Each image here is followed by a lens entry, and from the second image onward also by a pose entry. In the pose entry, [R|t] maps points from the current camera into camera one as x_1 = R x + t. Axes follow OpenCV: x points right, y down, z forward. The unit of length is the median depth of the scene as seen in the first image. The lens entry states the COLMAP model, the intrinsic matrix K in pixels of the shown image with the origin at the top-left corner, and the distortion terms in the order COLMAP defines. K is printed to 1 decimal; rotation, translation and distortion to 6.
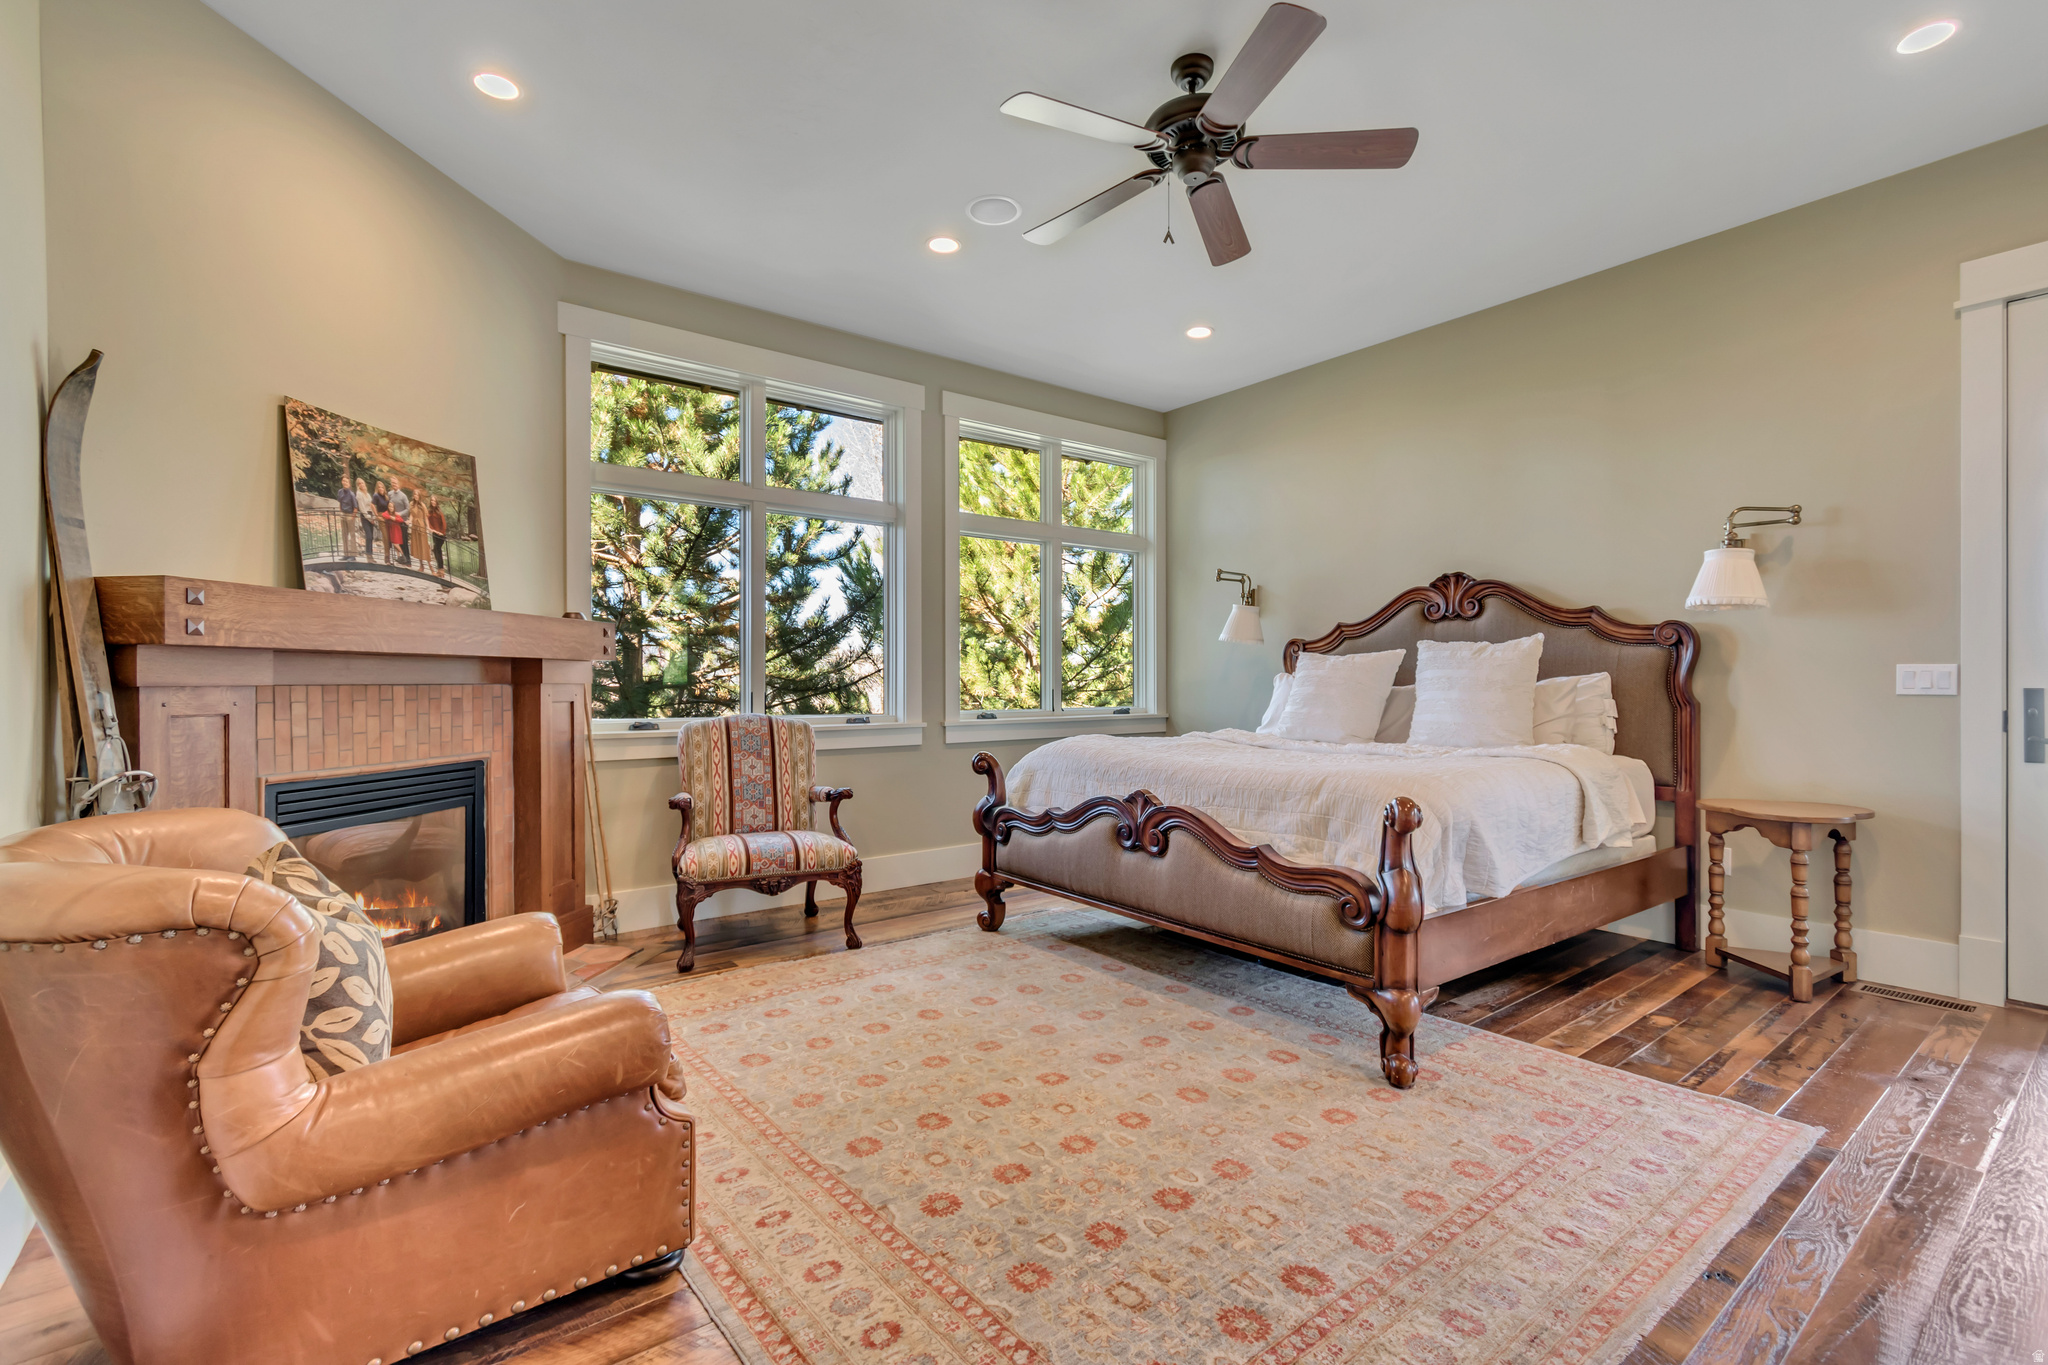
lens RADIAL K [[919.5, 0, 1024.0], [0, 919.5, 682.5], [0, 0, 1]] dist [0.002151, -0.000779]
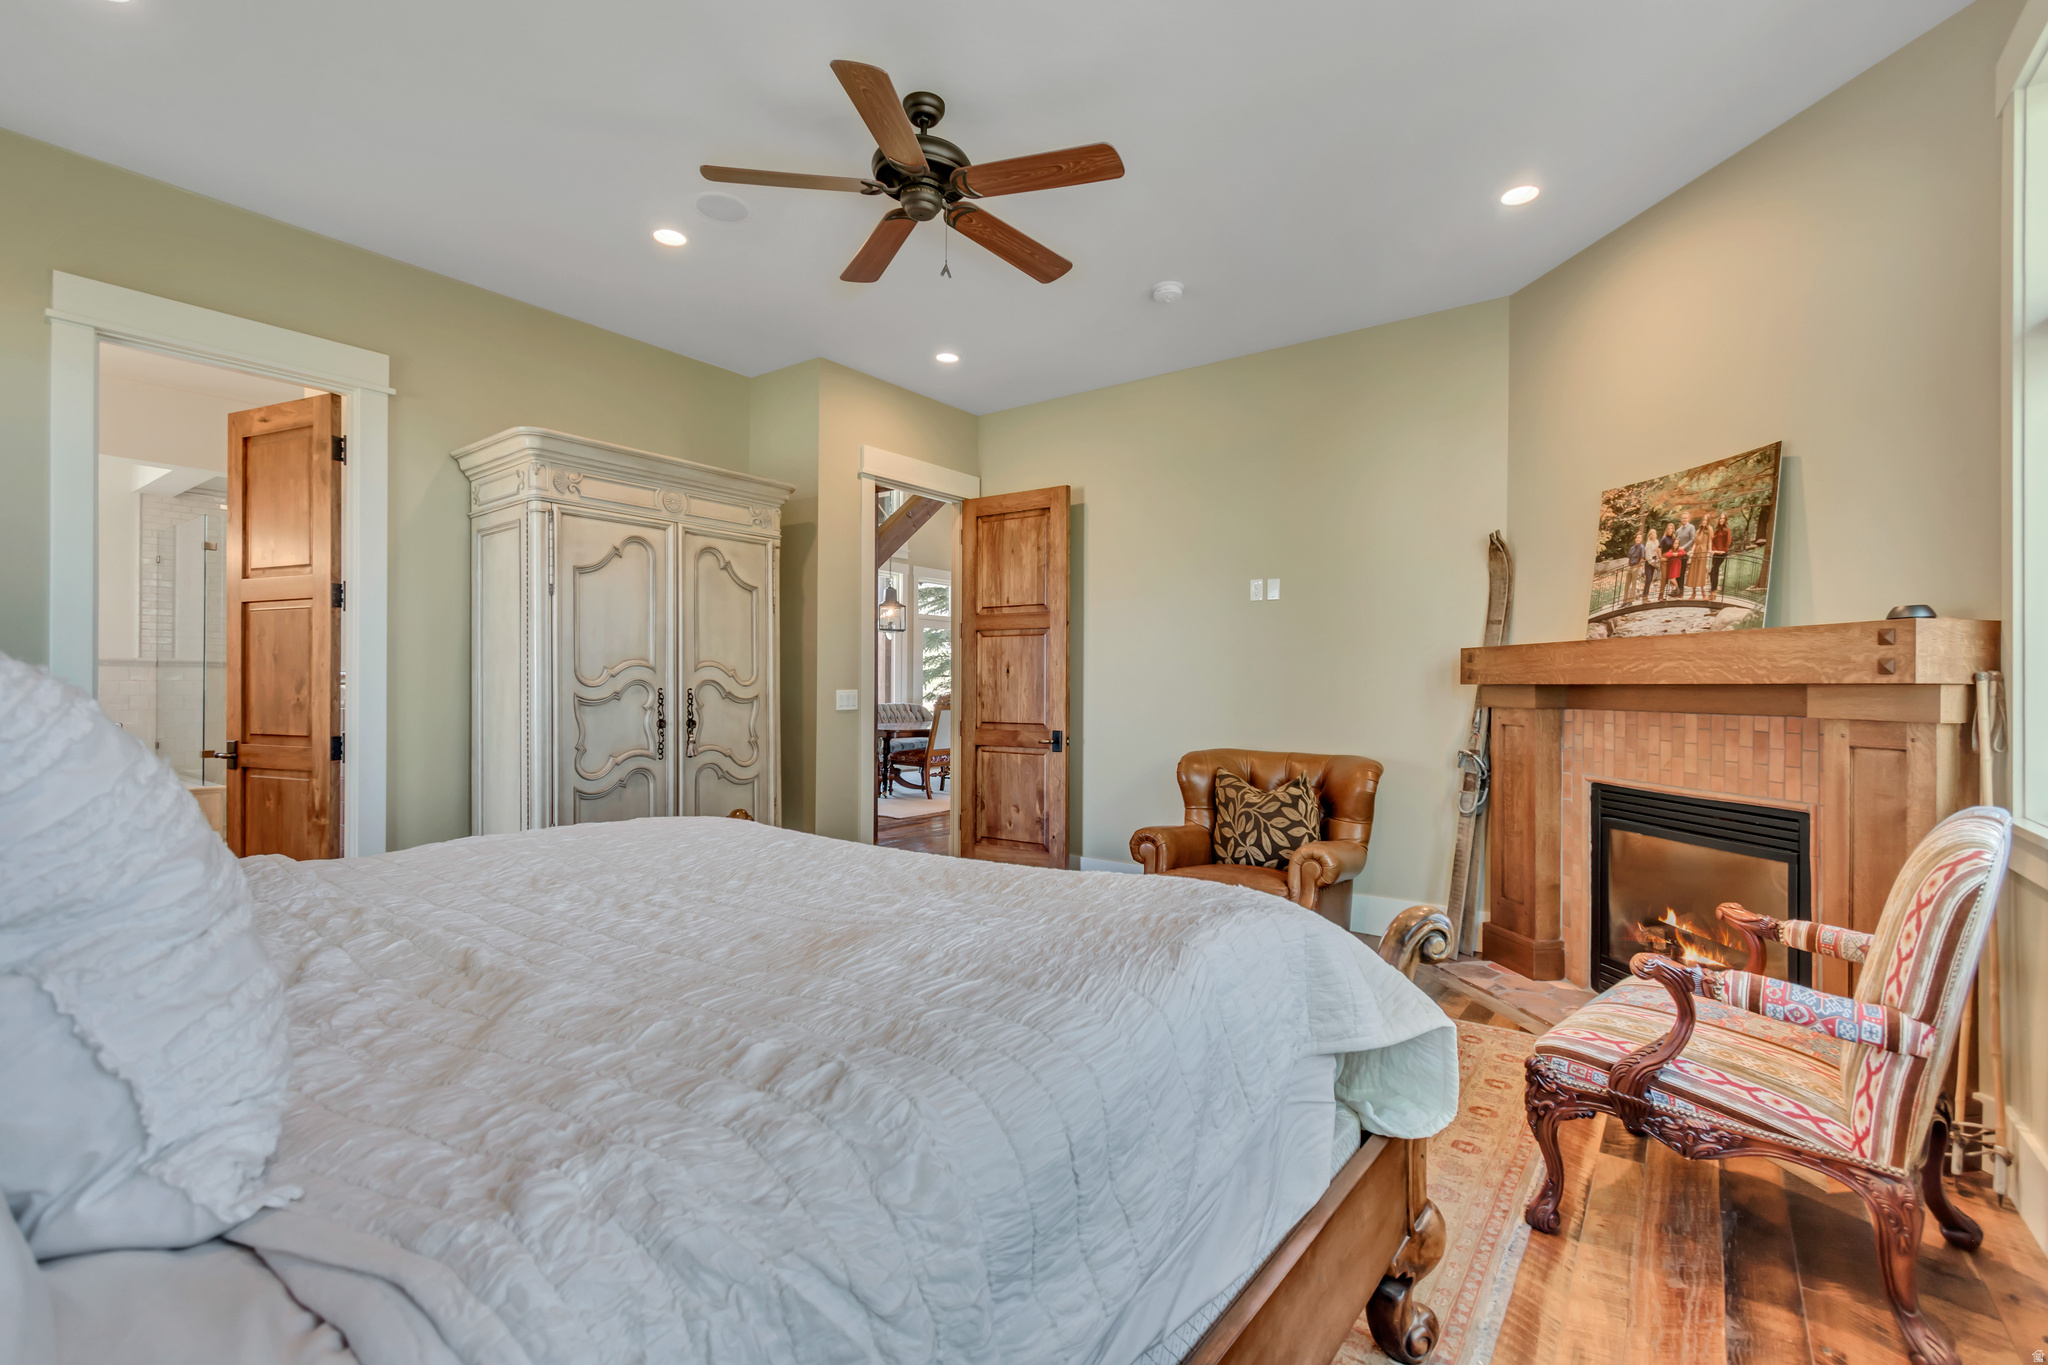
lens RADIAL K [[919.5, 0, 1024.0], [0, 919.5, 682.5], [0, 0, 1]] dist [0.002151, -0.000779]
pose [[-0.964645, 0.001358, -0.263549, 0.305533], [0.001507, 0.999999, -0.000365, -0.032289], [0.263548, -0.000749, -0.964646, 1.791694]]
